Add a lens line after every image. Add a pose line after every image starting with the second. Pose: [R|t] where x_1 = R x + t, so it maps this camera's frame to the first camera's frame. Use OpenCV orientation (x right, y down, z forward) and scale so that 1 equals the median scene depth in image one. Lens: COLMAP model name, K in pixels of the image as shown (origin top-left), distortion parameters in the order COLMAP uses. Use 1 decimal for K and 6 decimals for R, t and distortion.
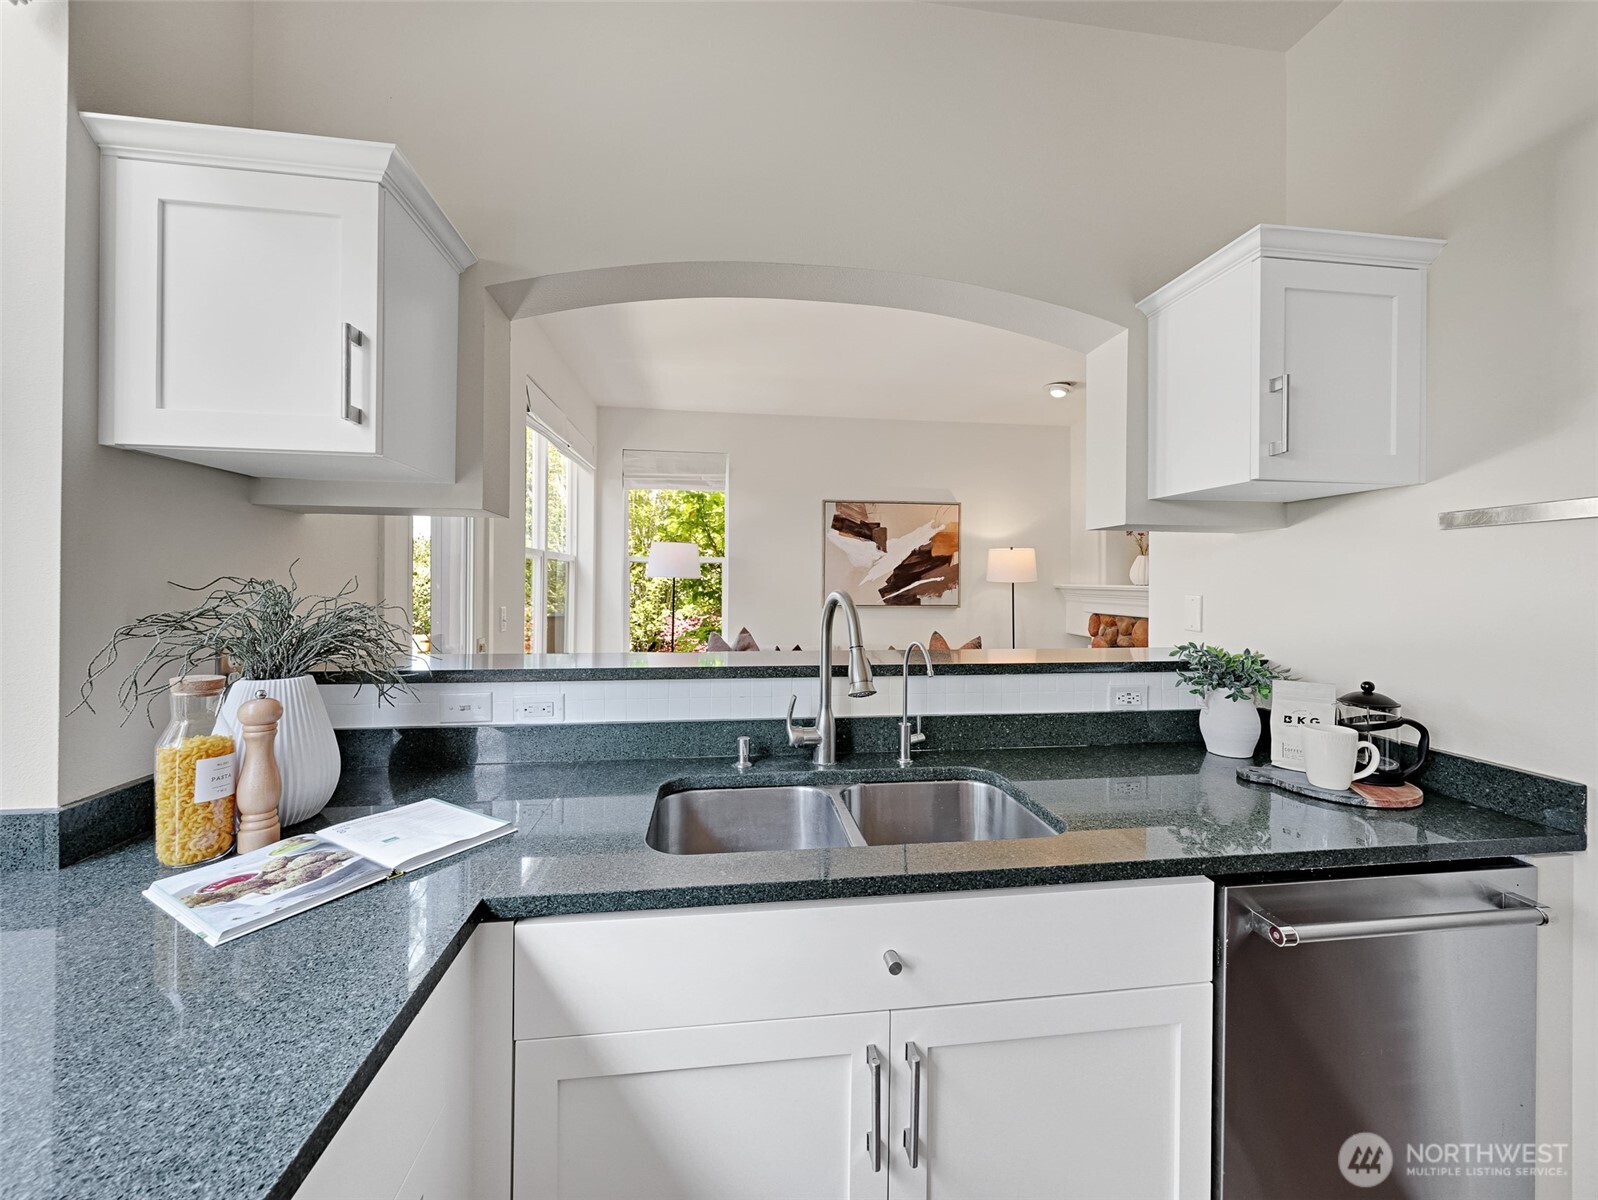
lens RADIAL K [[613.5, 0, 804.7], [0, 613.5, 583.1], [0, 0, 1]] dist [0.000353, 0.000280]
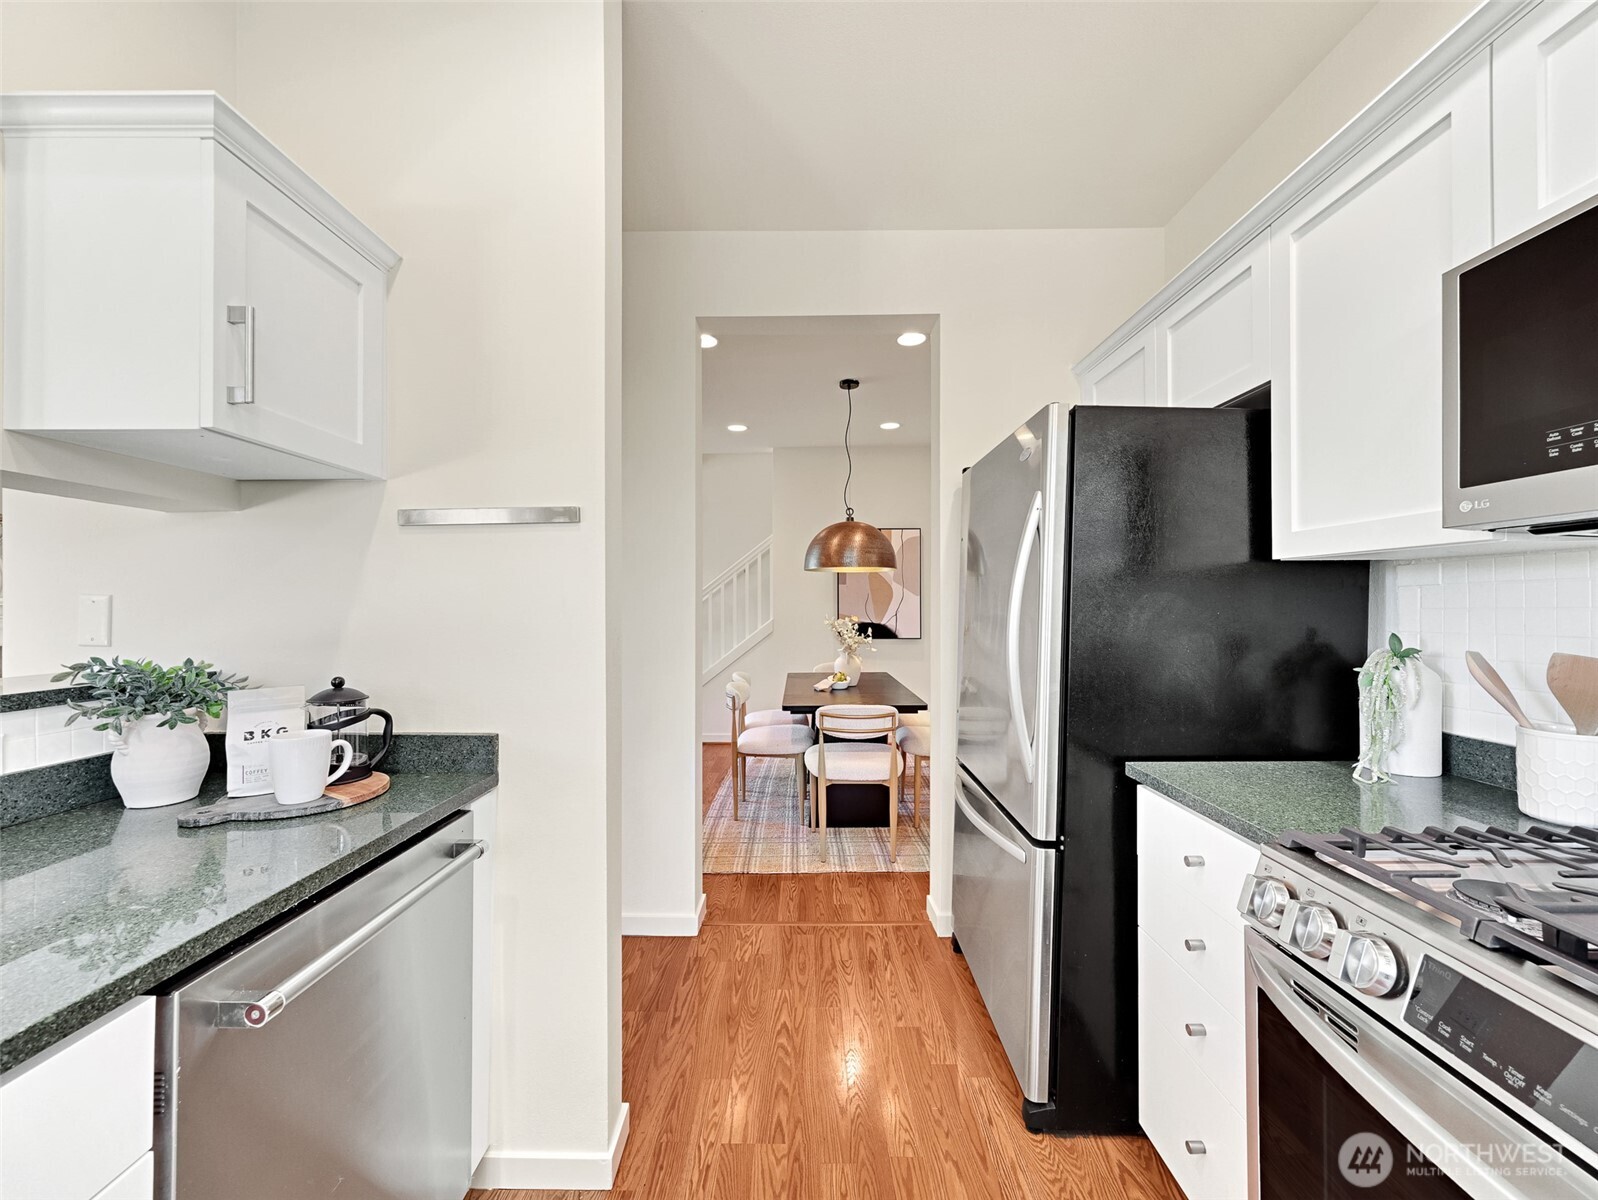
lens RADIAL K [[613.5, 0, 802.3], [0, 613.5, 605.9], [0, 0, 1]] dist [0.000353, 0.000280]
pose [[0.141714, -0.004443, 0.989898, 0.080929], [0.000385, 0.999990, 0.004433, 0.046278], [-0.989908, -0.000247, 0.141714, 0.155140]]
